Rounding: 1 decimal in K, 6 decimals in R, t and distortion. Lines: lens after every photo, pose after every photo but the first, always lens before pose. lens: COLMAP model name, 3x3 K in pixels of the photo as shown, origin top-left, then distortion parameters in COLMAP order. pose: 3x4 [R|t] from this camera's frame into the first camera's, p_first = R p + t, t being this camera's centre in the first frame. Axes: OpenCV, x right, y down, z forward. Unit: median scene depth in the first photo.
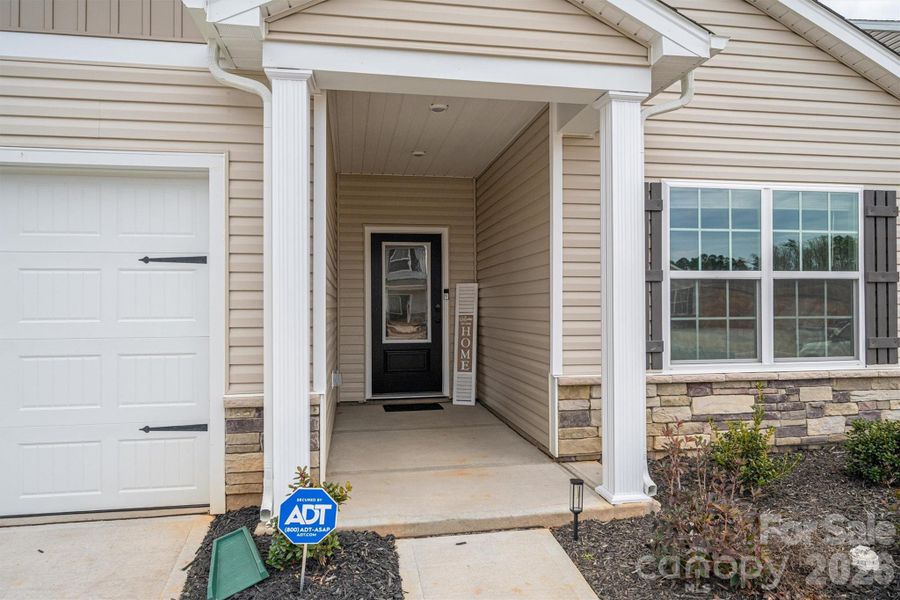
lens RADIAL K [[621.7, 0, 470.3], [0, 621.7, 300.5], [0, 0, 1]] dist [-0.000856, -0.000199]
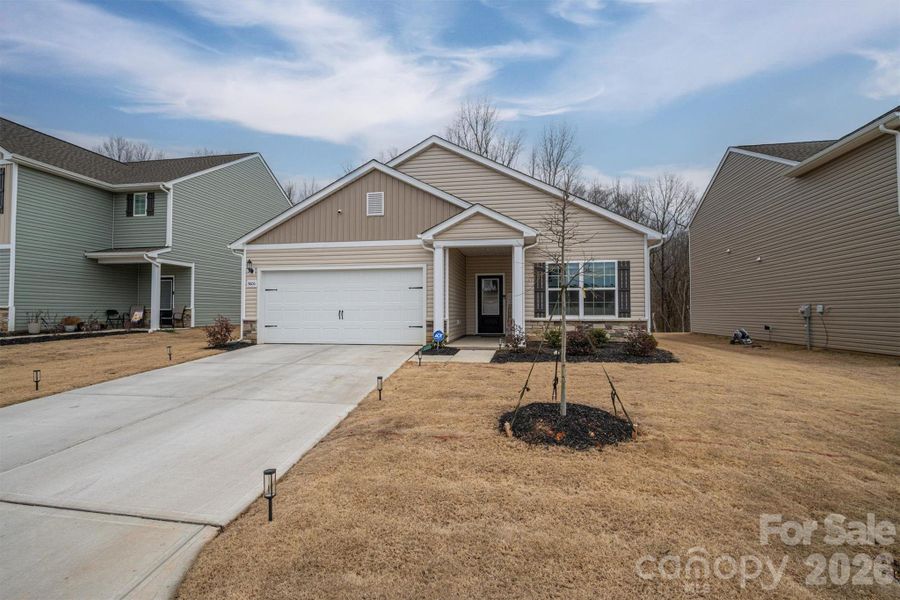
lens RADIAL K [[415.3, 0, 449.0], [0, 415.3, 298.4], [0, 0, 1]] dist [-0.000181, -0.000537]
pose [[0.935852, -0.007235, -0.352319, 0.590641], [-0.000220, 0.999777, -0.021113, 0.053131], [0.352393, 0.019836, 0.935642, -1.261155]]
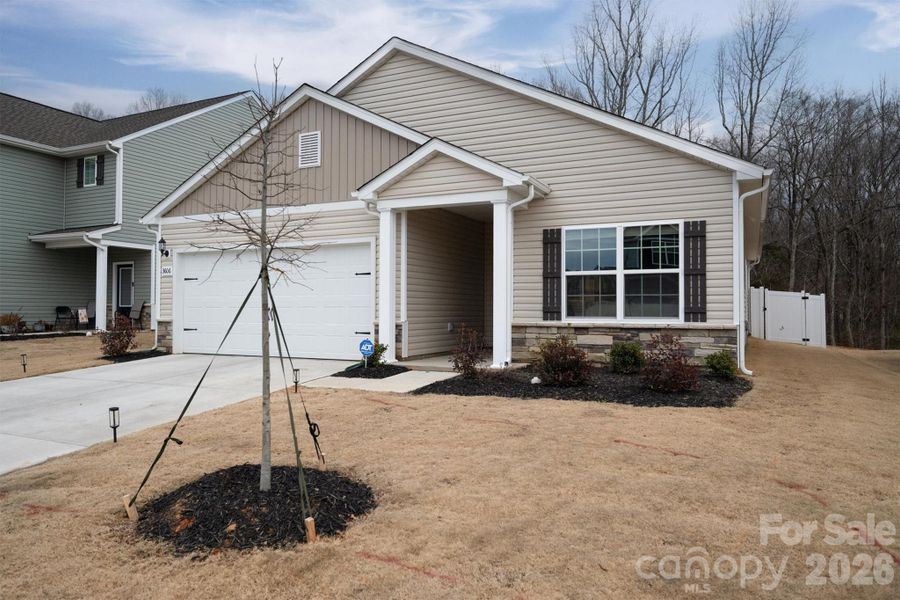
lens RADIAL K [[616.1, 0, 434.4], [0, 616.1, 296.6], [0, 0, 1]] dist [0.001303, 0.002141]
pose [[0.800672, -0.005702, -0.599076, 1.137768], [-0.000985, 0.999941, -0.010834, 0.053114], [0.599102, 0.009264, 0.800619, -0.824374]]
